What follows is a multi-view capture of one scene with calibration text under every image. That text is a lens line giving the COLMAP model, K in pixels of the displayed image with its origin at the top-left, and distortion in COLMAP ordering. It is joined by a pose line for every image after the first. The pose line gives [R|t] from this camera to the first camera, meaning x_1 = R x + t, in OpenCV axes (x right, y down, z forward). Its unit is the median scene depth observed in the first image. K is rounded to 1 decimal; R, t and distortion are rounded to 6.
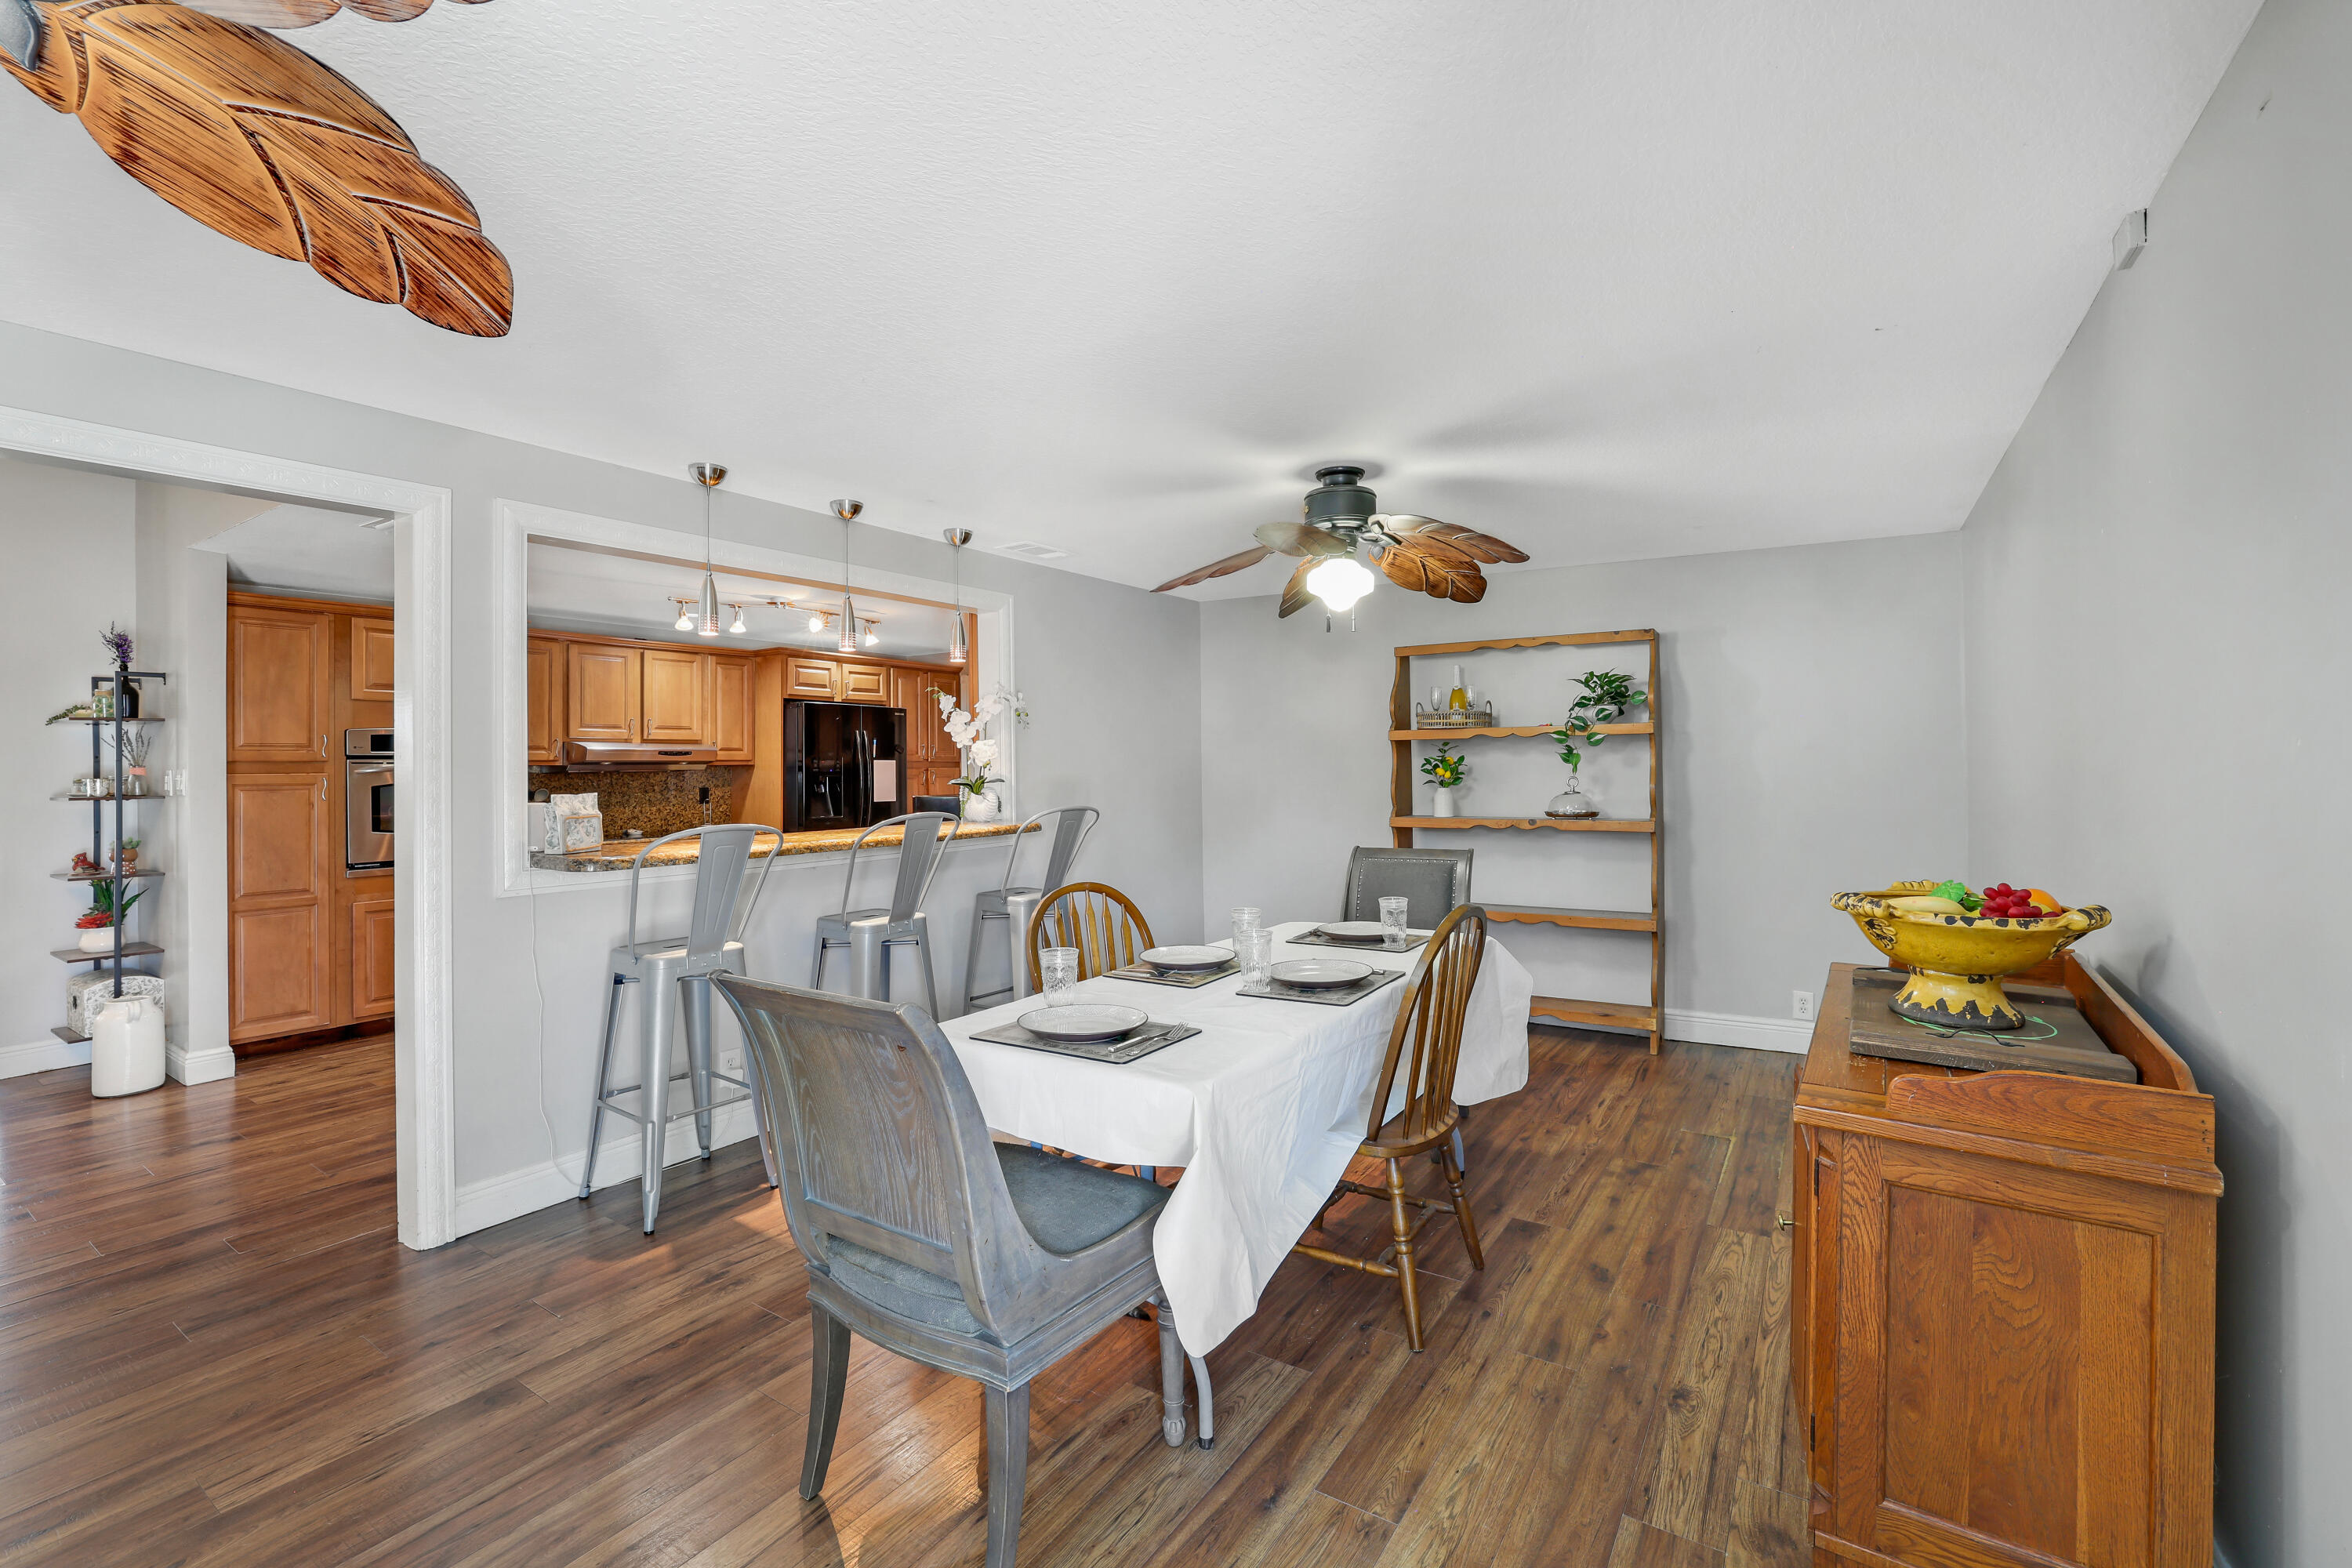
lens RADIAL K [[966.8, 0, 1204.5], [0, 966.8, 765.8], [0, 0, 1]] dist [-0.015330, 0.001623]
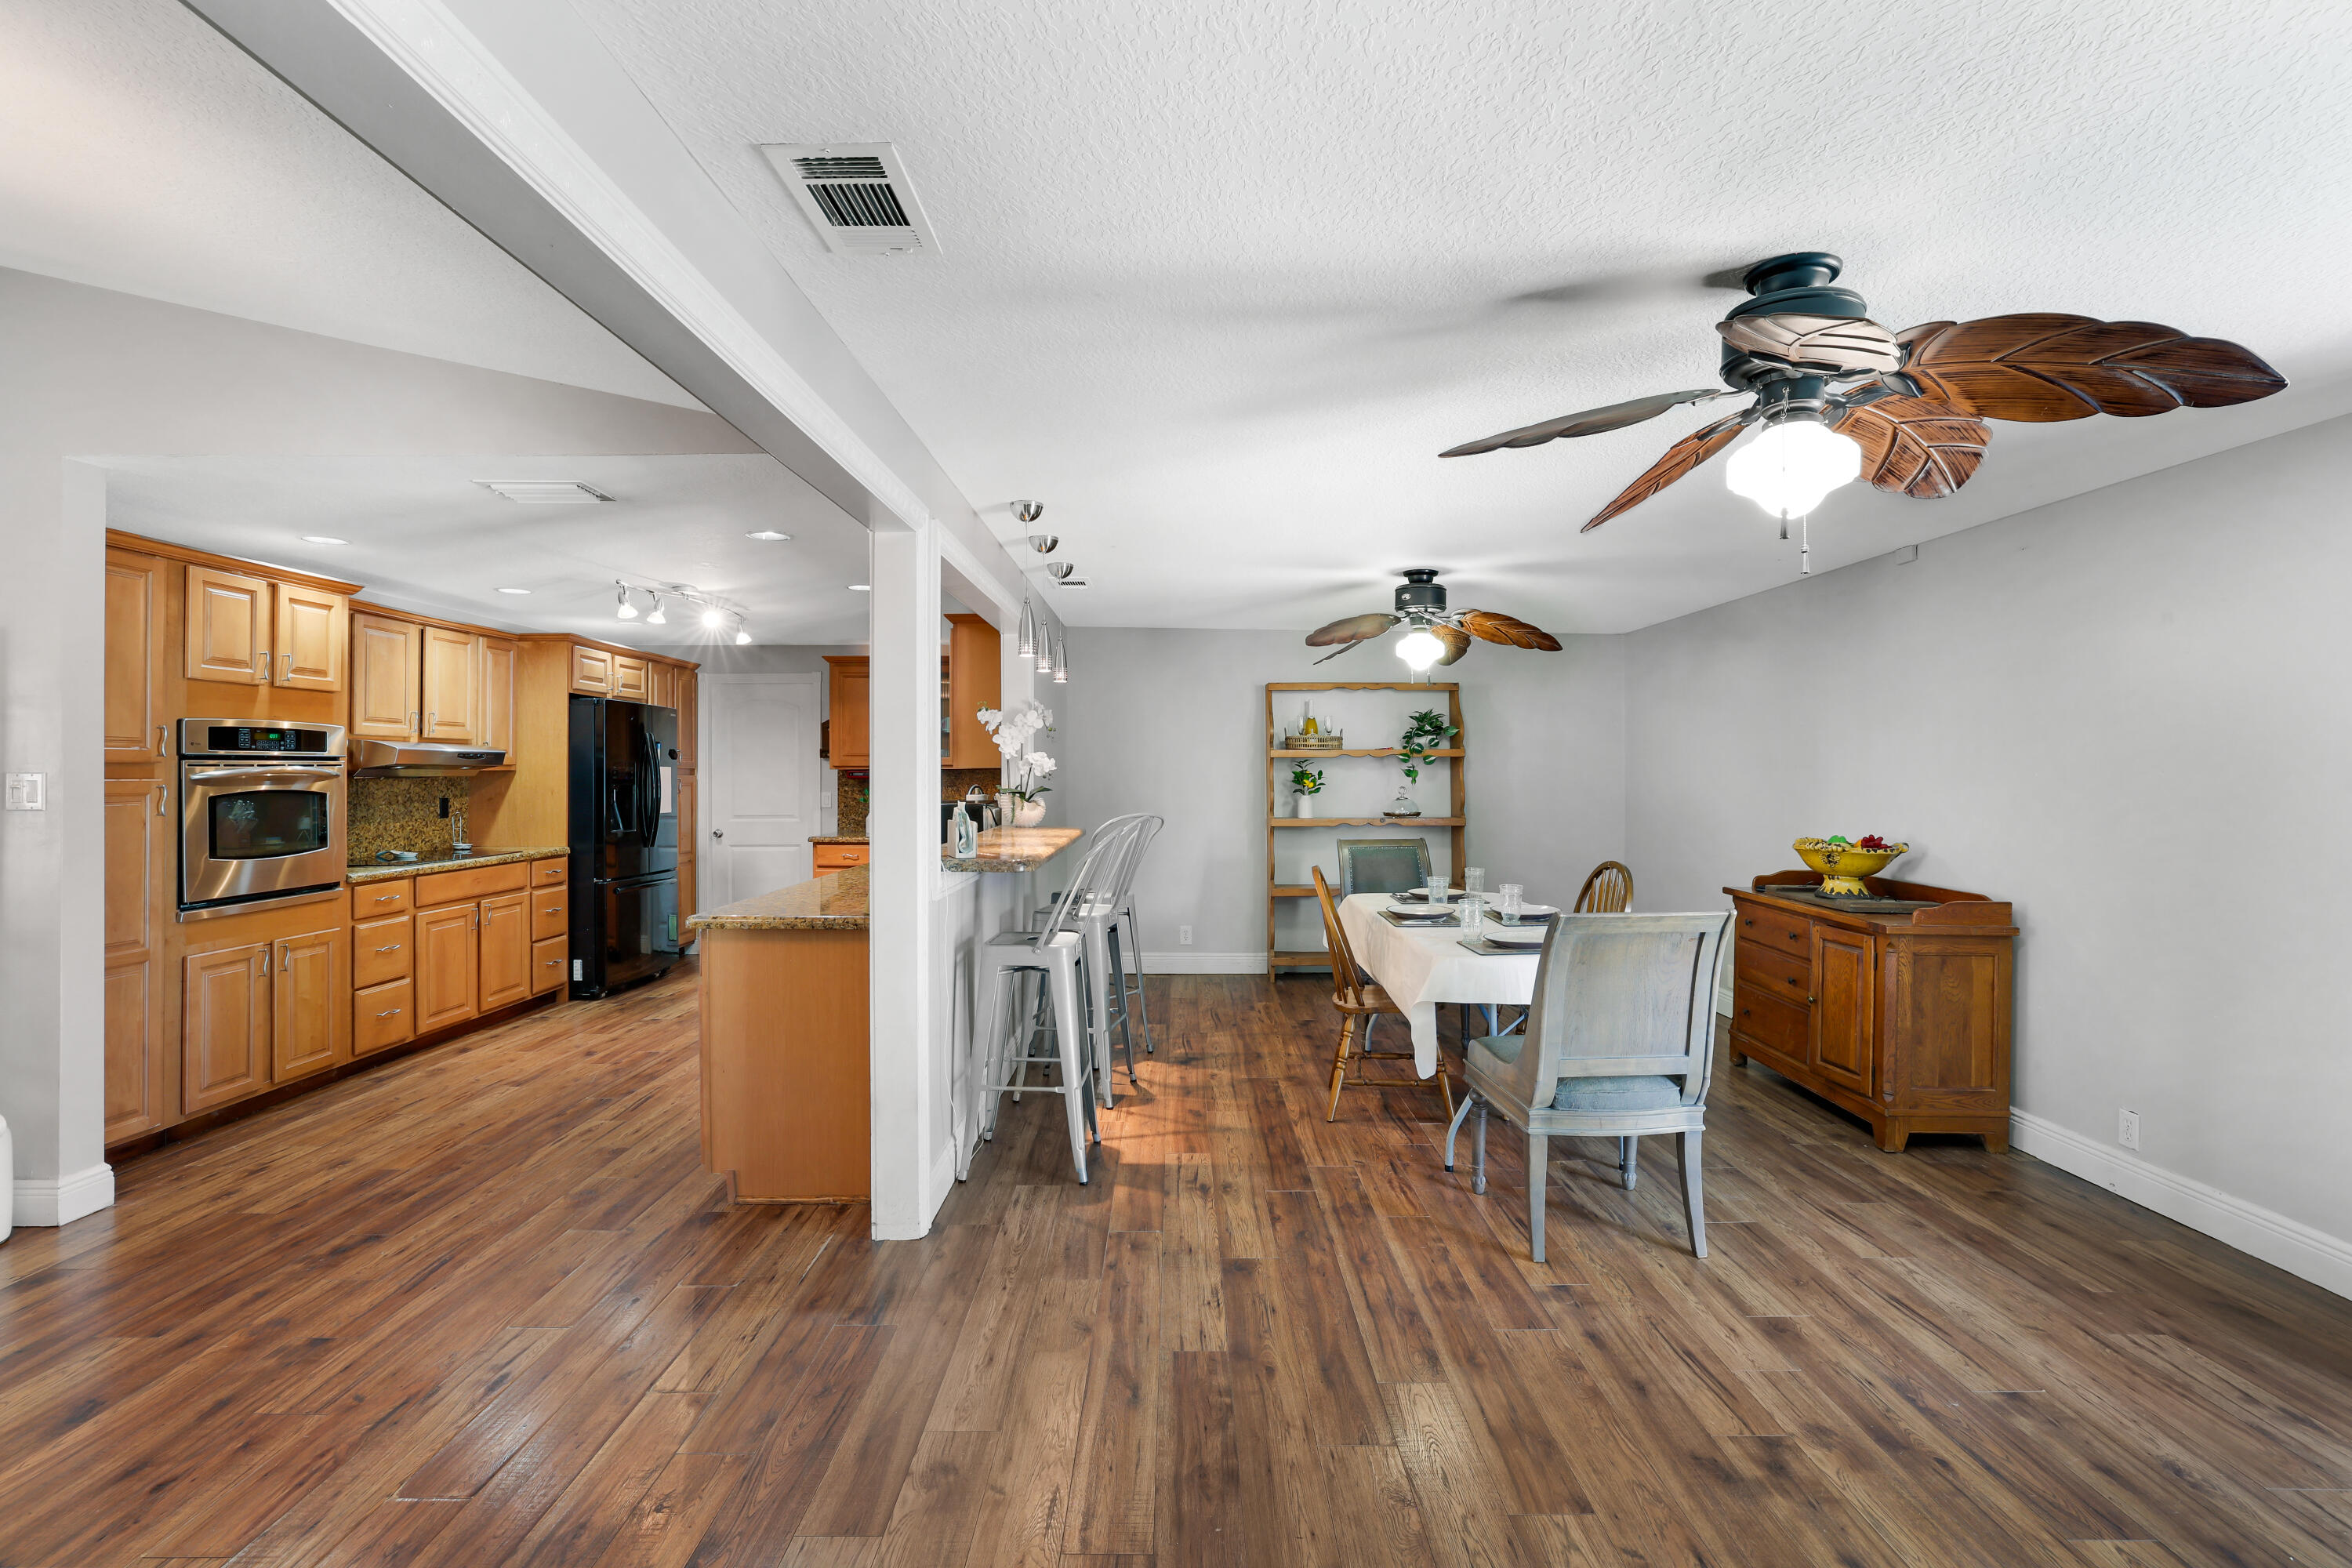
lens RADIAL K [[1041.8, 0, 1158.9], [0, 1041.8, 764.9], [0, 0, 1]] dist [-0.024181, 0.009887]
pose [[0.845825, 0.013160, 0.533298, -0.923429], [-0.007928, 0.999895, -0.012101, 0.000747], [-0.533401, 0.006008, 0.845841, -0.078276]]
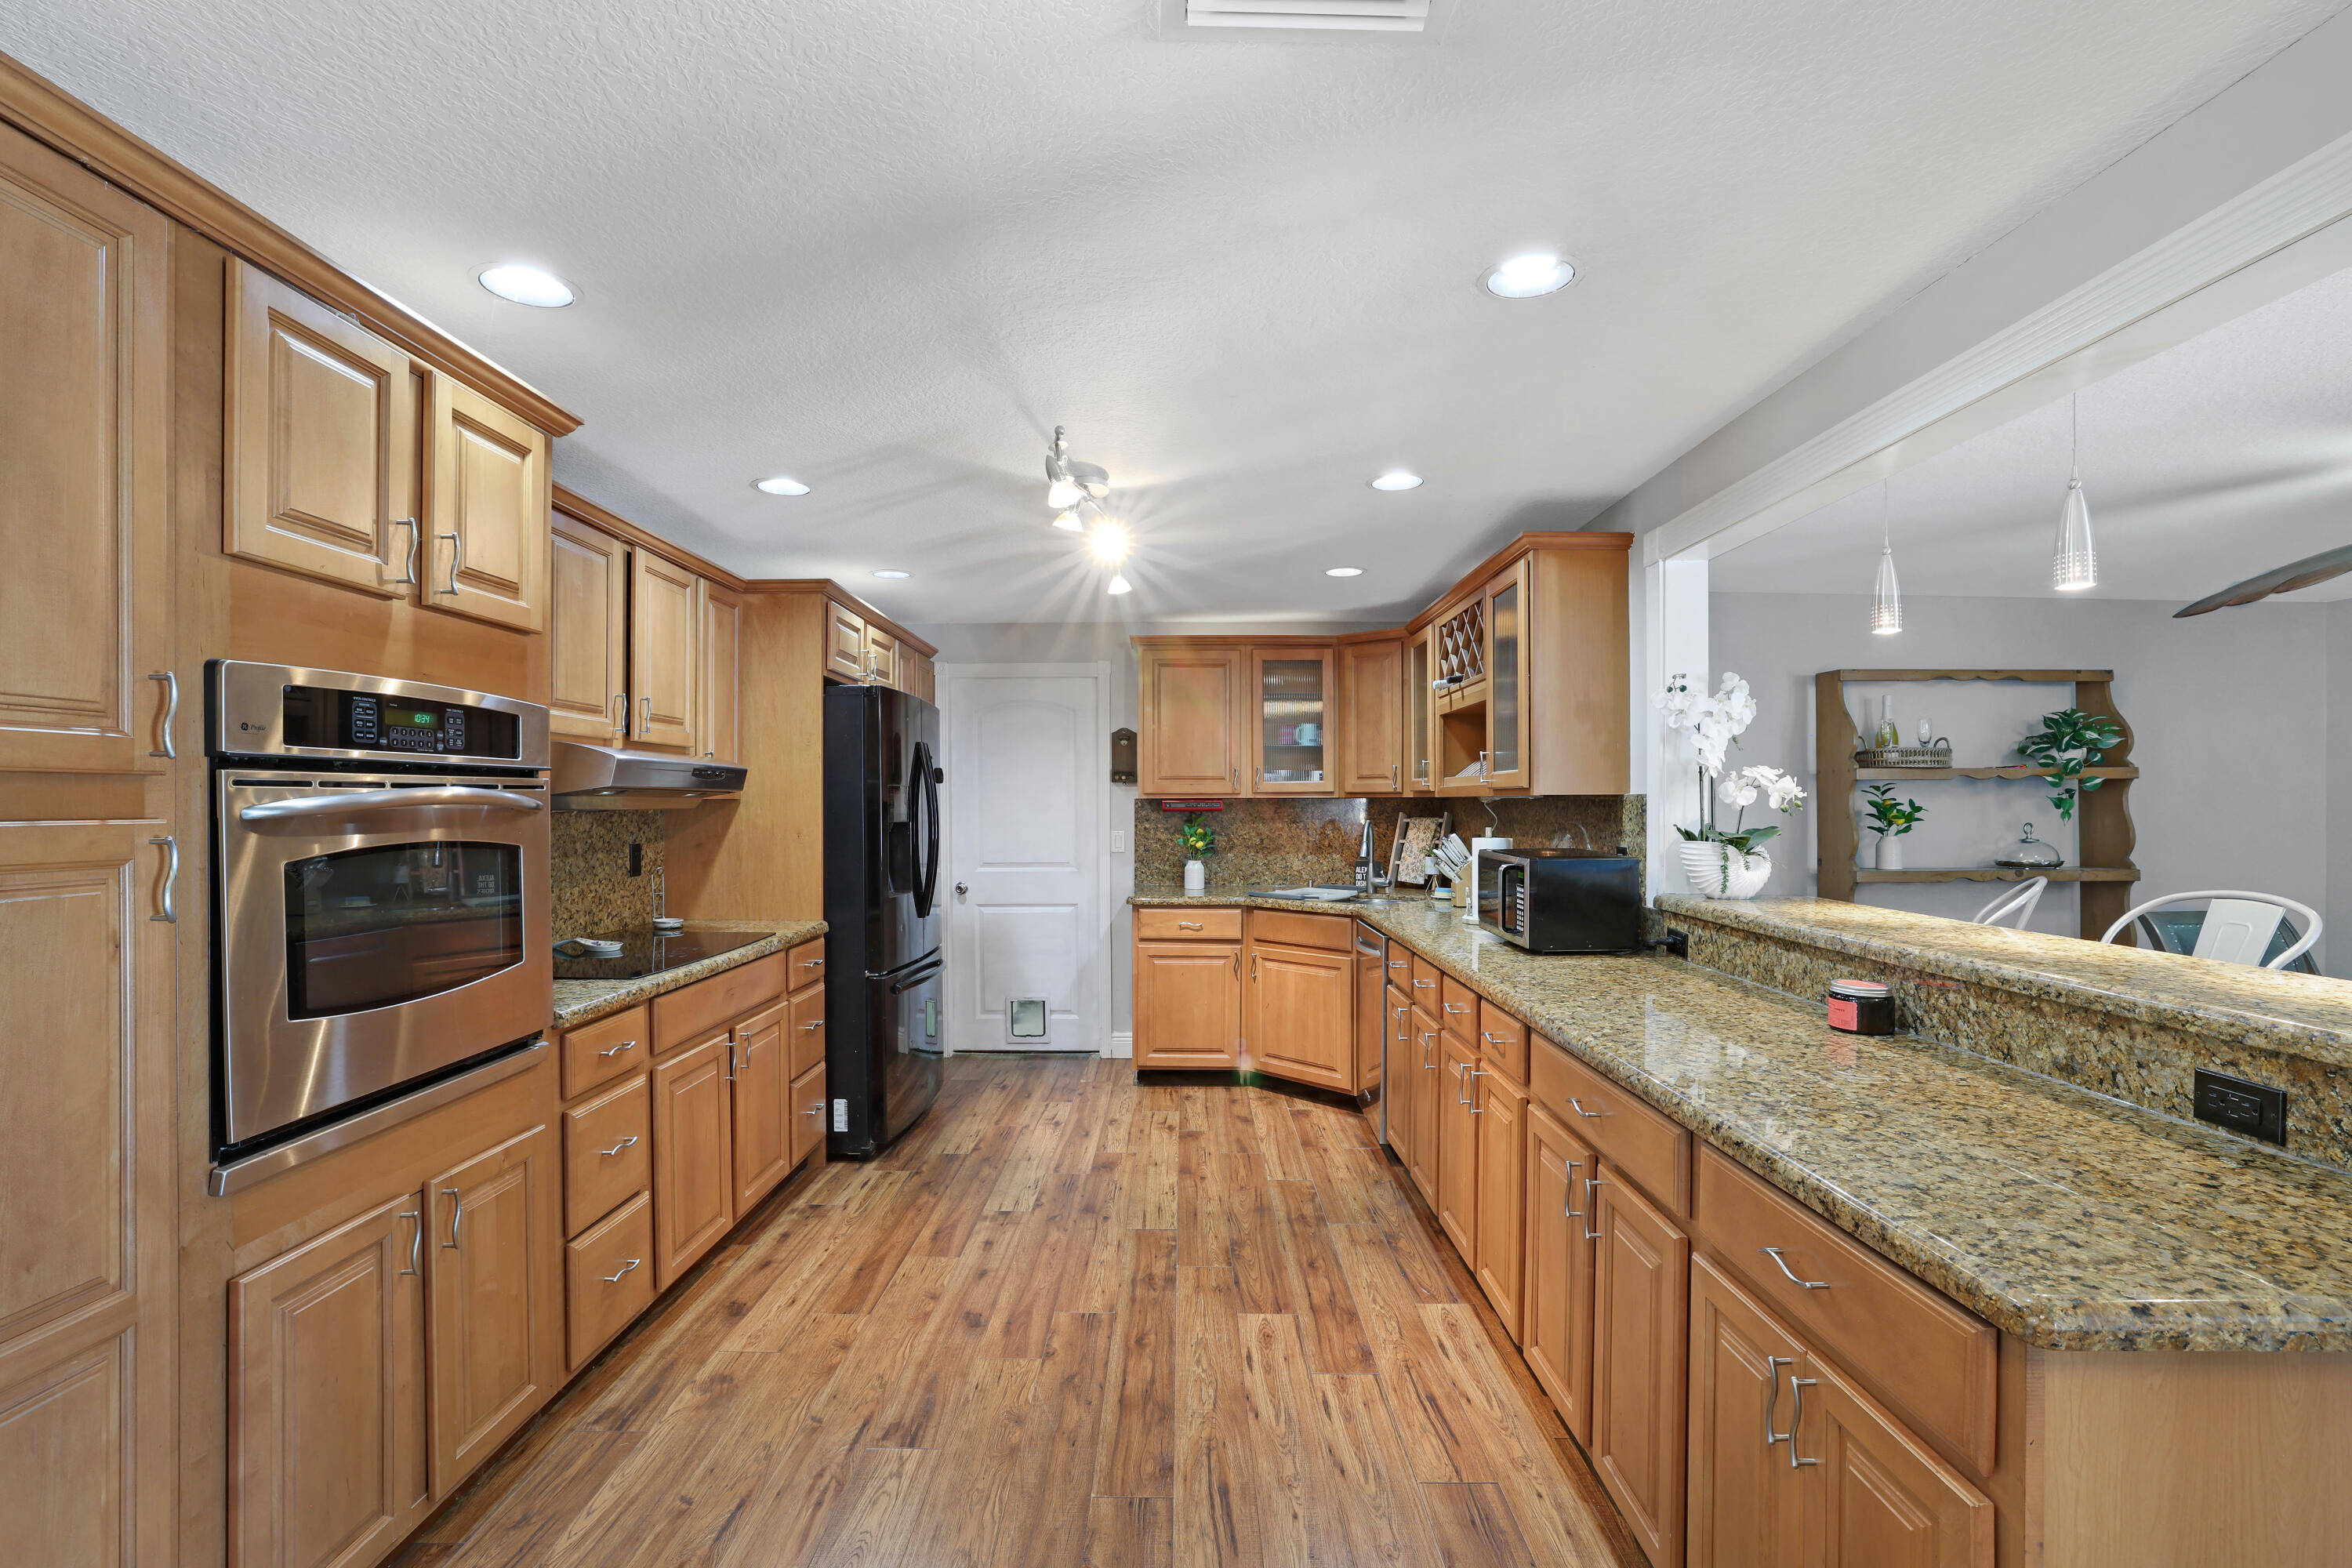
lens RADIAL K [[1041.8, 0, 1168.9], [0, 1041.8, 807.1], [0, 0, 1]] dist [-0.024181, 0.009887]
pose [[0.851481, 0.007998, 0.524324, -1.100007], [-0.008974, 0.999960, -0.000680, 0.002695], [-0.524308, -0.004126, 0.851518, 0.793563]]
